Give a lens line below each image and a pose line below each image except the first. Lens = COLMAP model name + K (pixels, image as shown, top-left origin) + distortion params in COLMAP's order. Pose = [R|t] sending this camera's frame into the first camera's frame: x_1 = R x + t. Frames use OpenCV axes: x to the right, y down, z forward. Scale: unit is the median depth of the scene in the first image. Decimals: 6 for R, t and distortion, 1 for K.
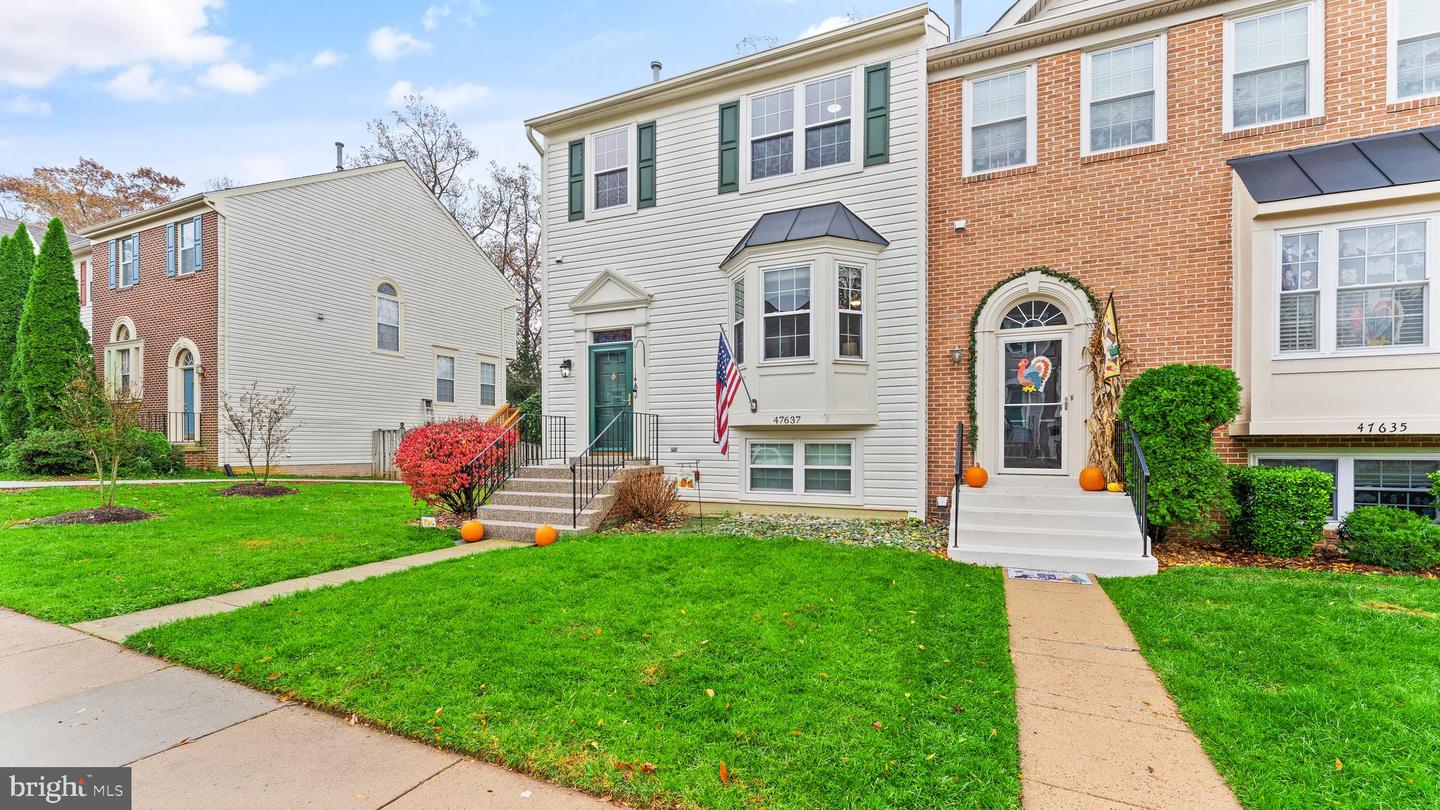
lens RADIAL K [[600.5, 0, 718.2], [0, 600.5, 427.9], [0, 0, 1]] dist [-0.001260, -0.000223]
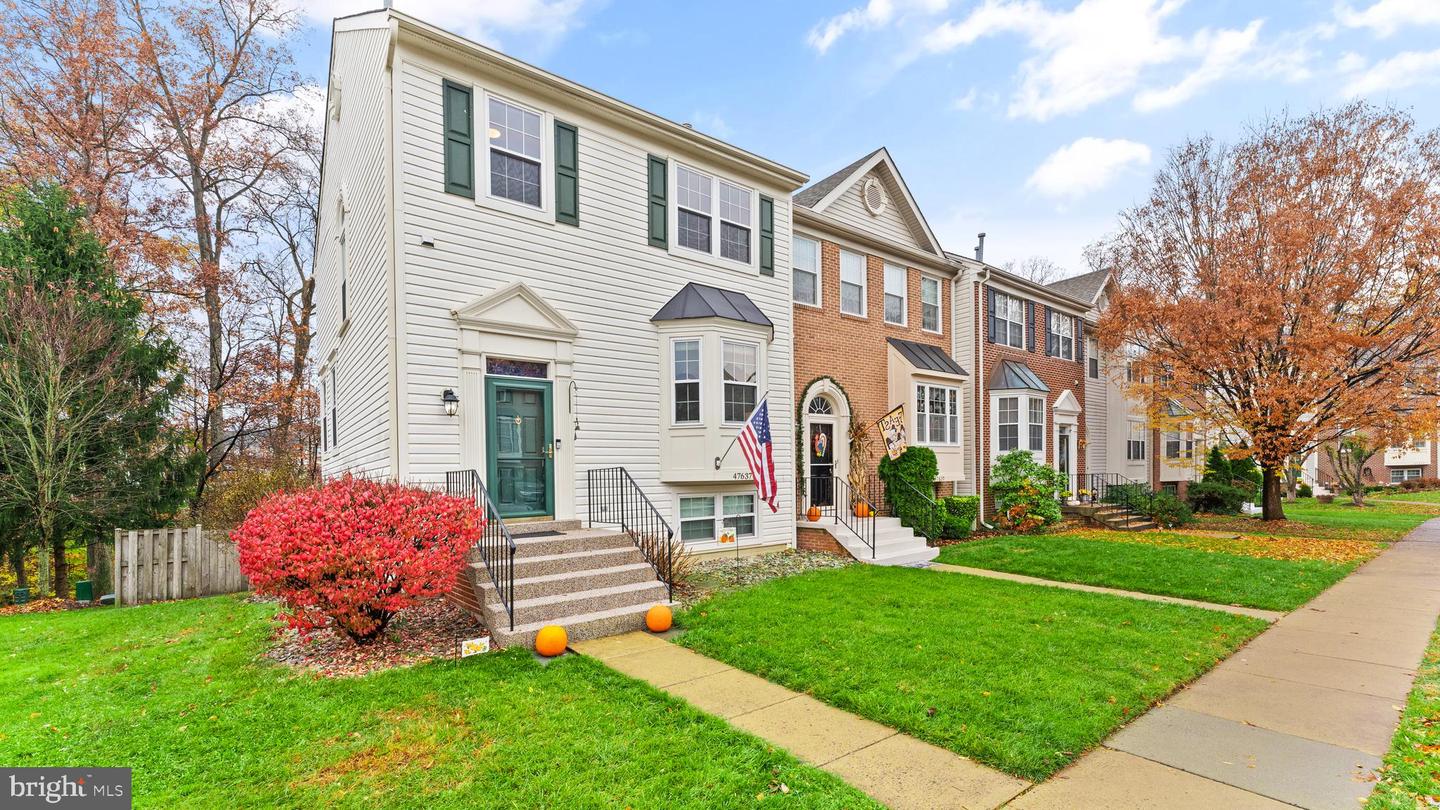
lens RADIAL K [[608.9, 0, 725.5], [0, 608.9, 471.8], [0, 0, 1]] dist [-0.000478, -0.000035]
pose [[0.457686, -0.002986, 0.889109, -0.846411], [0.002176, 0.999995, 0.002238, -0.021903], [-0.889111, 0.000911, 0.457690, 0.445554]]
